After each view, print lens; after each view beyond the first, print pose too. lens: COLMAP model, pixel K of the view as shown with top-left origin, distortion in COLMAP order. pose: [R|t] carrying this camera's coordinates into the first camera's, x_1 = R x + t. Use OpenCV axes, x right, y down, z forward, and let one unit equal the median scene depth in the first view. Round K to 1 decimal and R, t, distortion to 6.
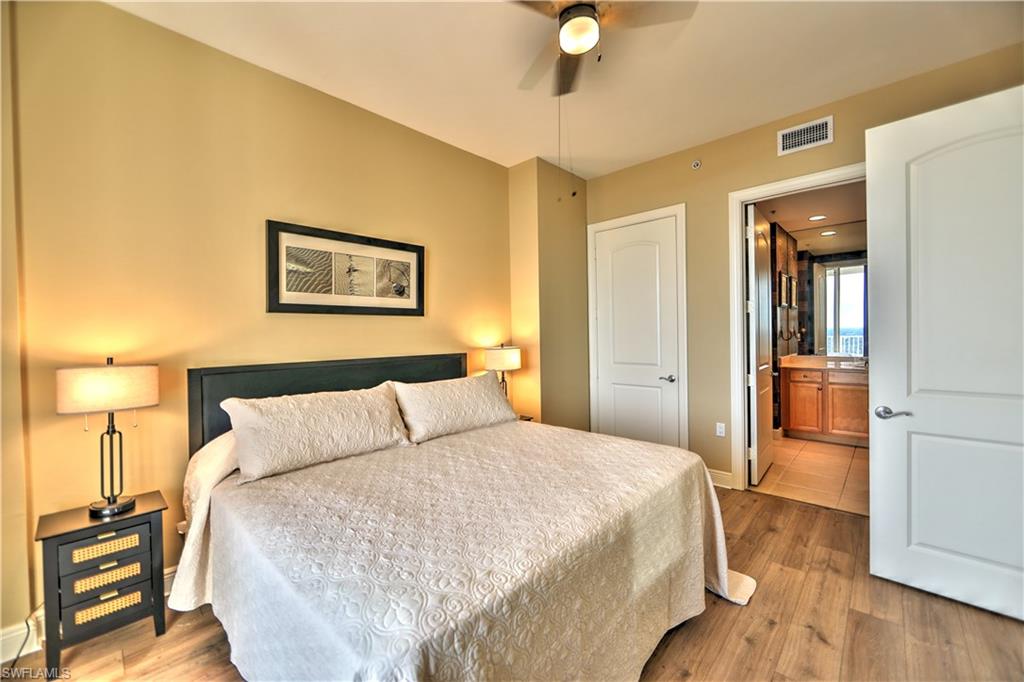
lens RADIAL K [[402.3, 0, 510.7], [0, 402.3, 338.6], [0, 0, 1]] dist [-0.012605, 0.002518]
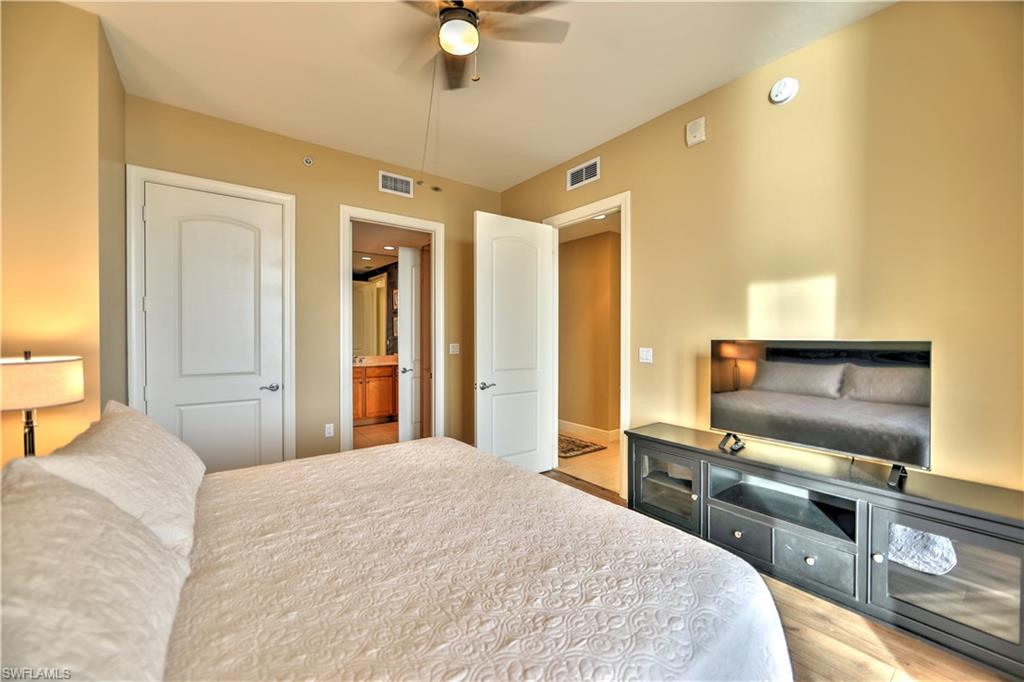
lens RADIAL K [[402.3, 0, 511.5], [0, 402.3, 339.2], [0, 0, 1]] dist [-0.012605, 0.002518]
pose [[0.160299, 0.007223, 0.987042, -0.514784], [0.001967, 0.999969, -0.007637, 0.003327], [-0.987067, 0.003165, 0.160280, 0.461722]]
